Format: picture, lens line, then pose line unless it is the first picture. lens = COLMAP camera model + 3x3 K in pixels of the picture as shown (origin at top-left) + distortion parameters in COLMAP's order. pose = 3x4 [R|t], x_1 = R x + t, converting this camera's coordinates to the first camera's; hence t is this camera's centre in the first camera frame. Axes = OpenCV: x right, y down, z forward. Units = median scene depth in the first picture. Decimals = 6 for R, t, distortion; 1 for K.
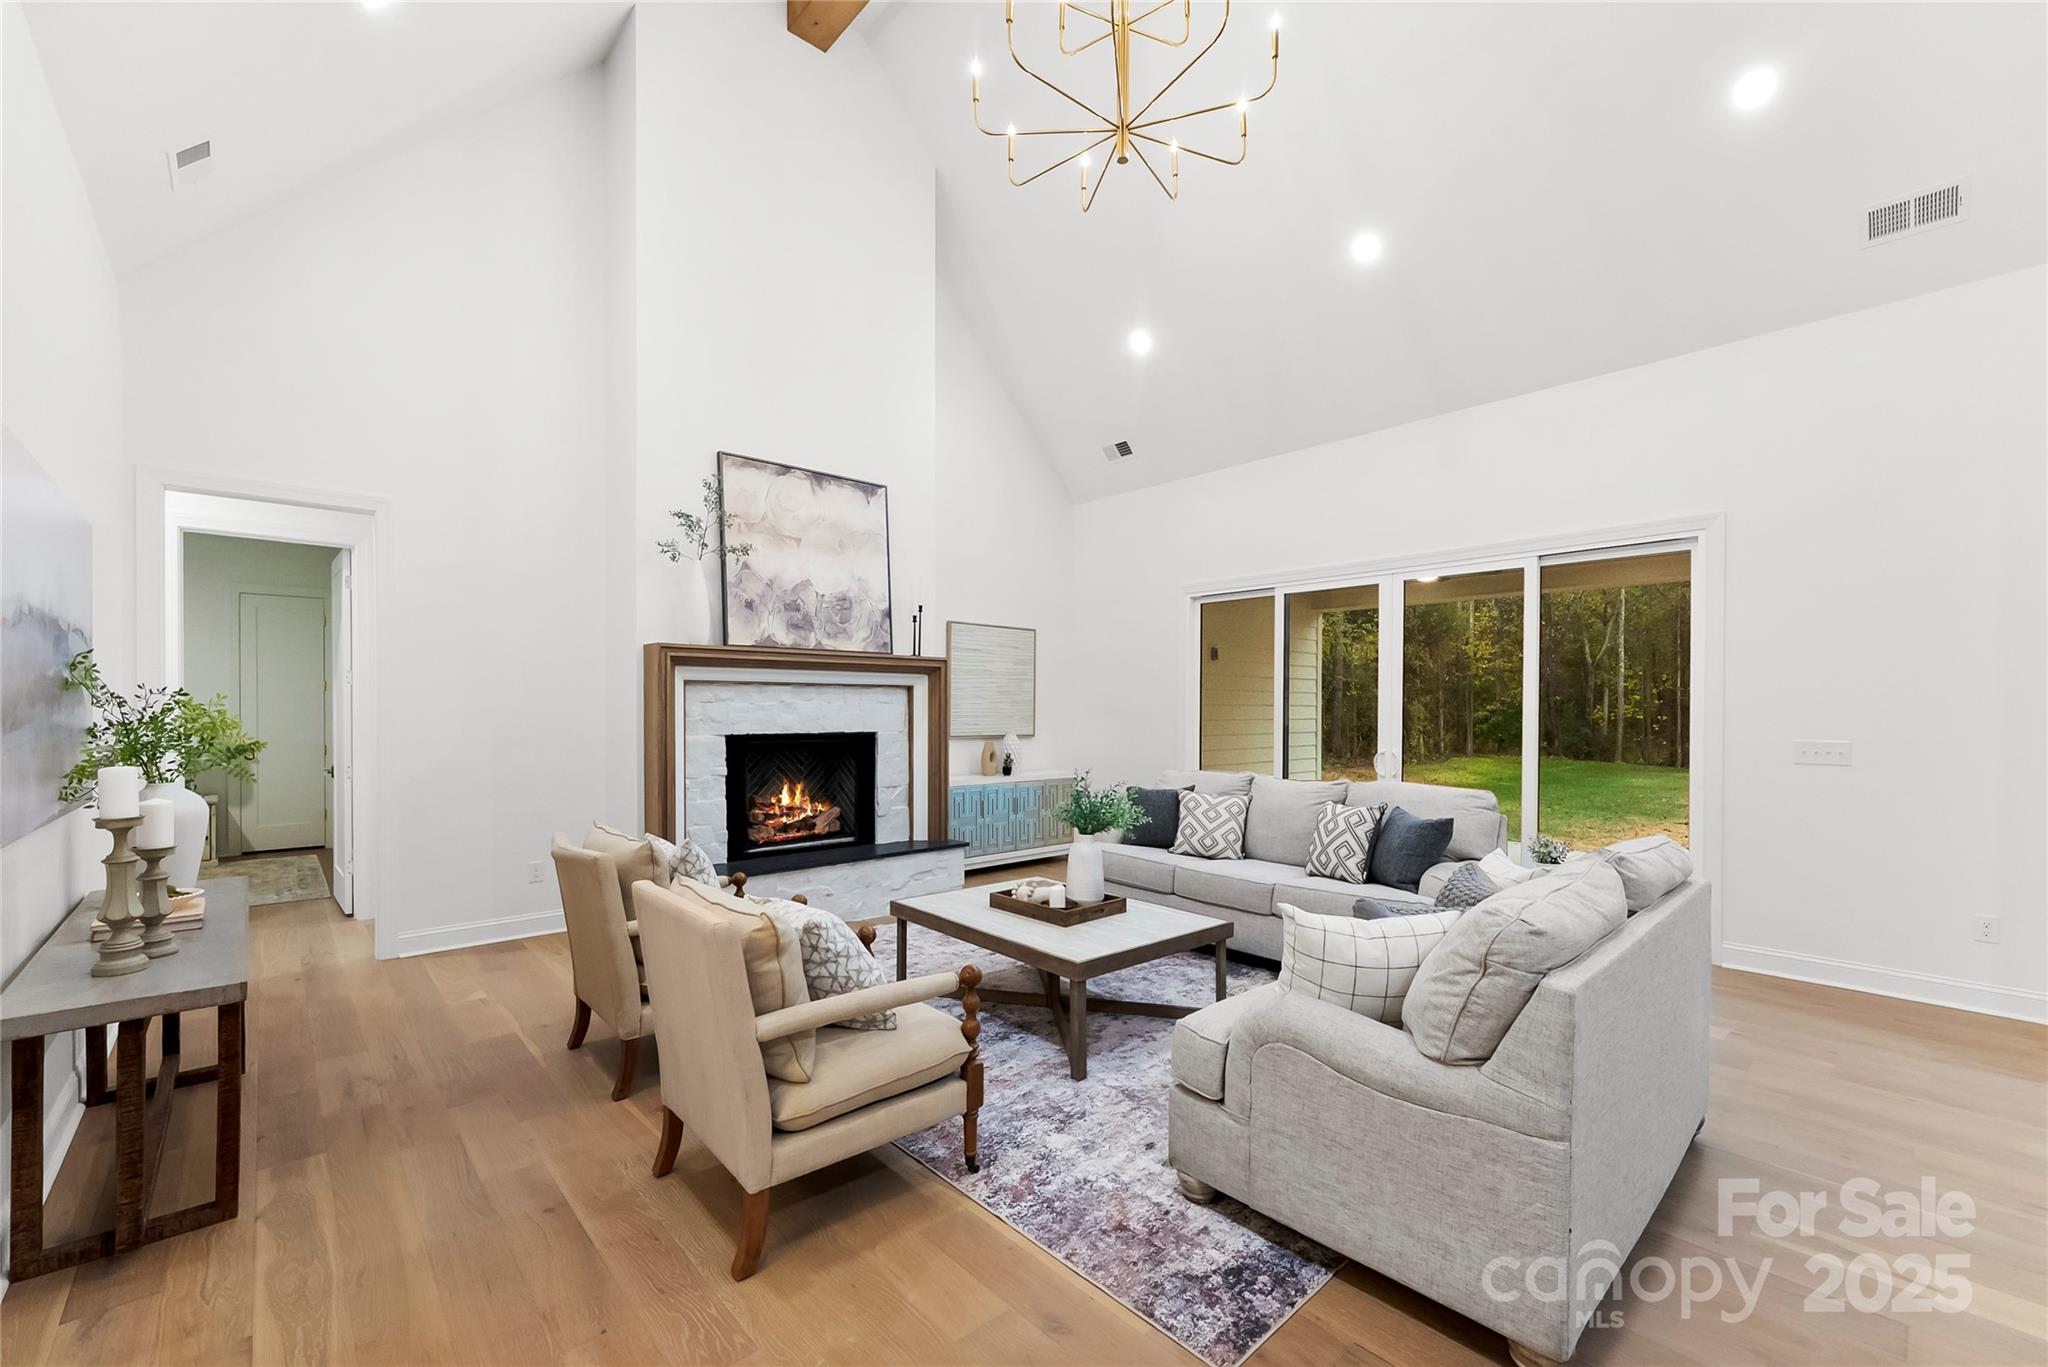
lens RADIAL K [[839.5, 0, 1037.2], [0, 839.5, 716.9], [0, 0, 1]] dist [-0.003367, -0.000275]
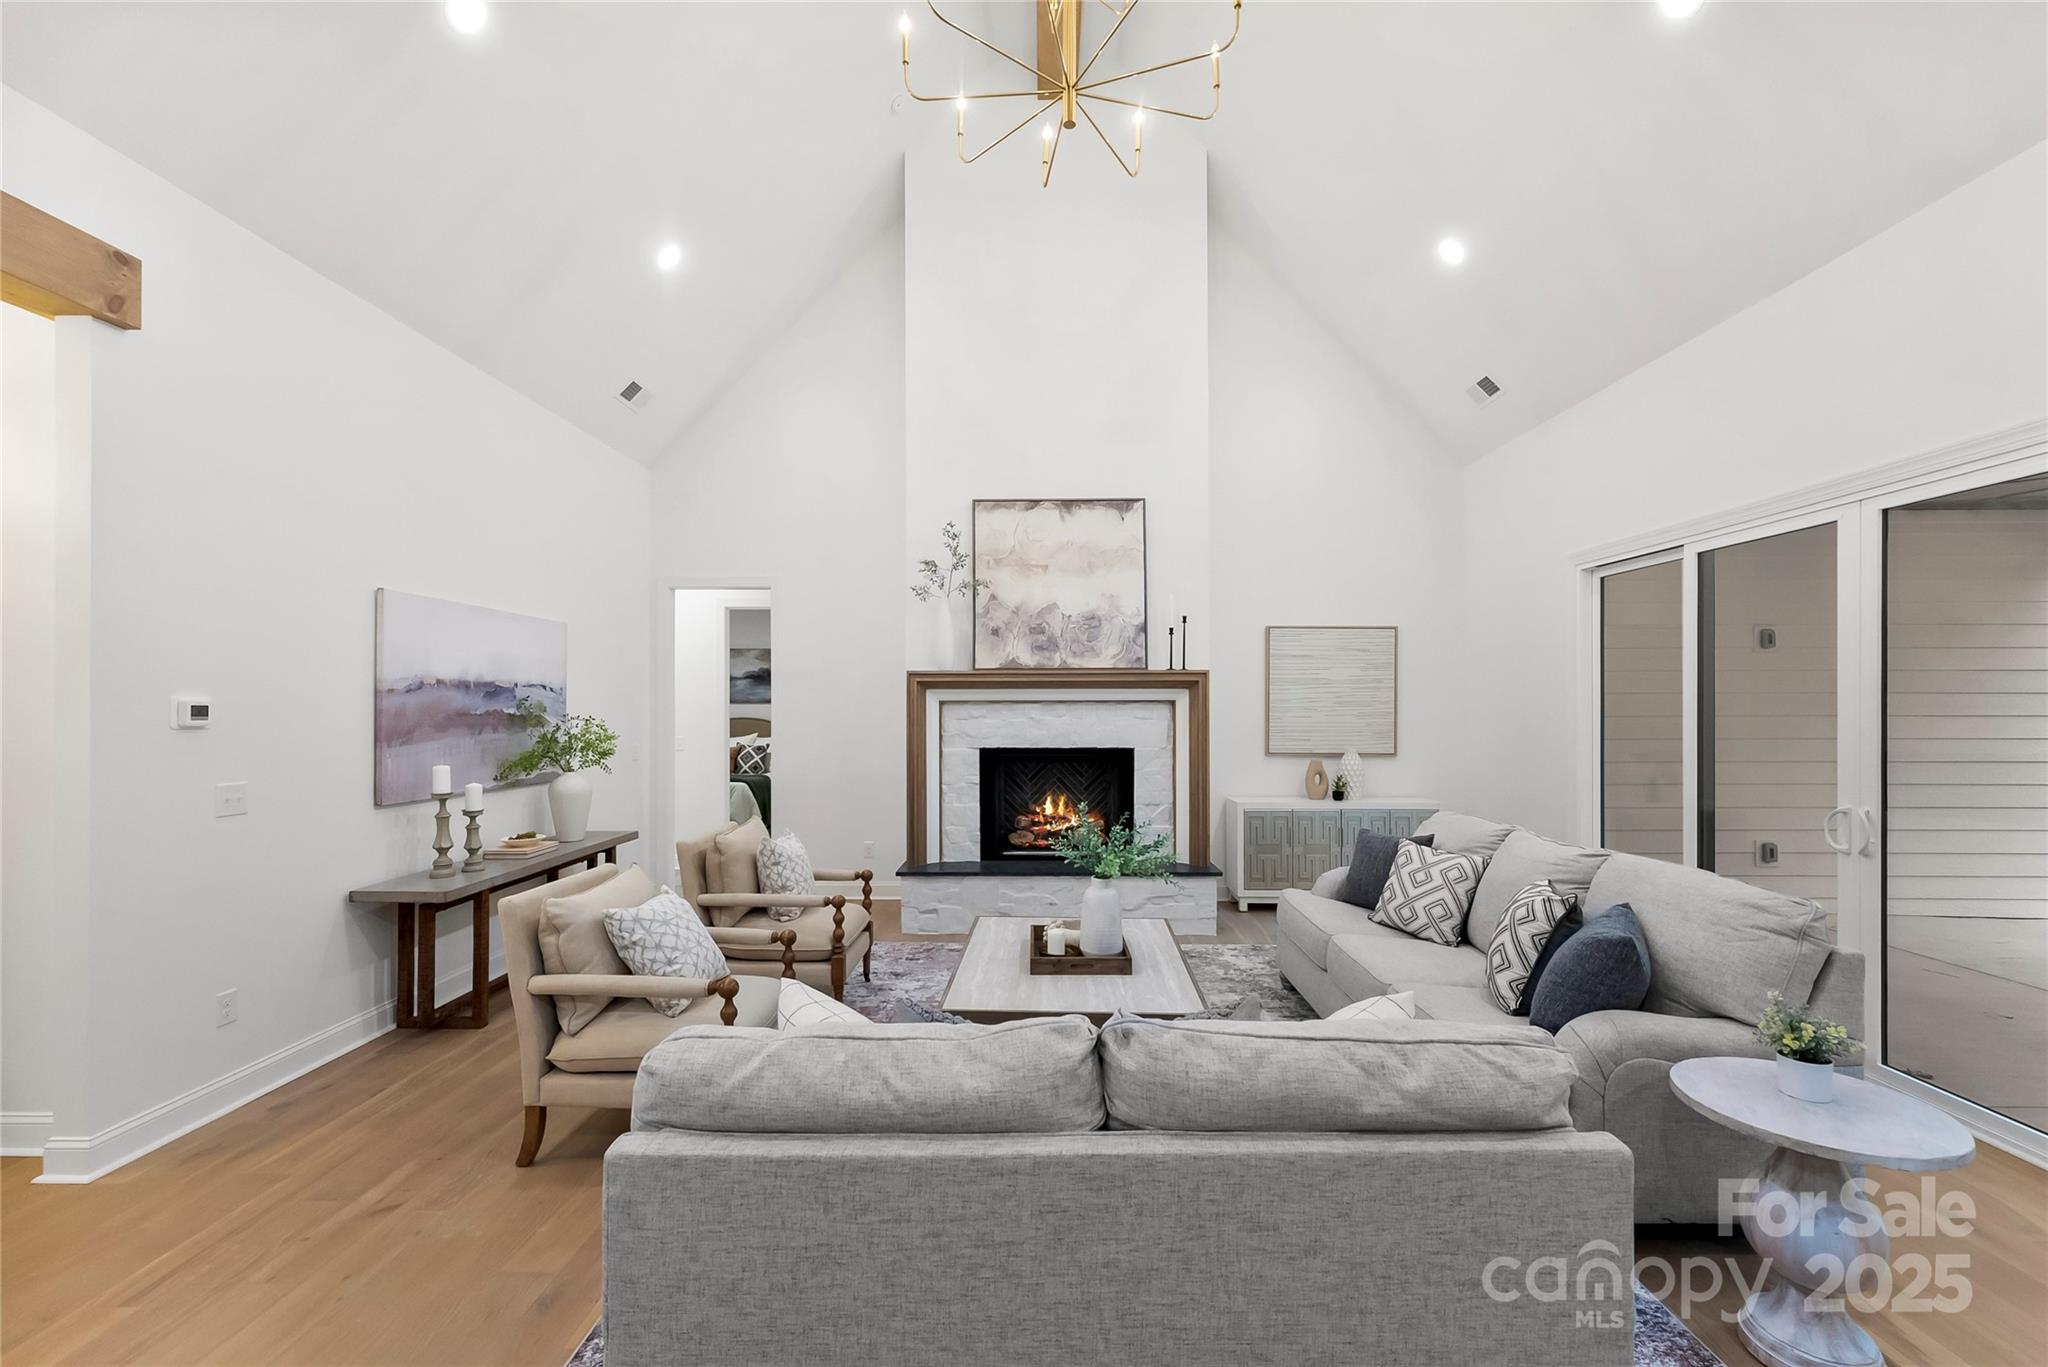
lens RADIAL K [[839.5, 0, 1028.9], [0, 839.5, 702.7], [0, 0, 1]] dist [-0.003367, -0.000275]
pose [[0.727224, -0.005452, -0.686378, 0.427254], [-0.004731, 0.999905, -0.012955, -0.023530], [0.686384, 0.012669, 0.727129, 0.207056]]
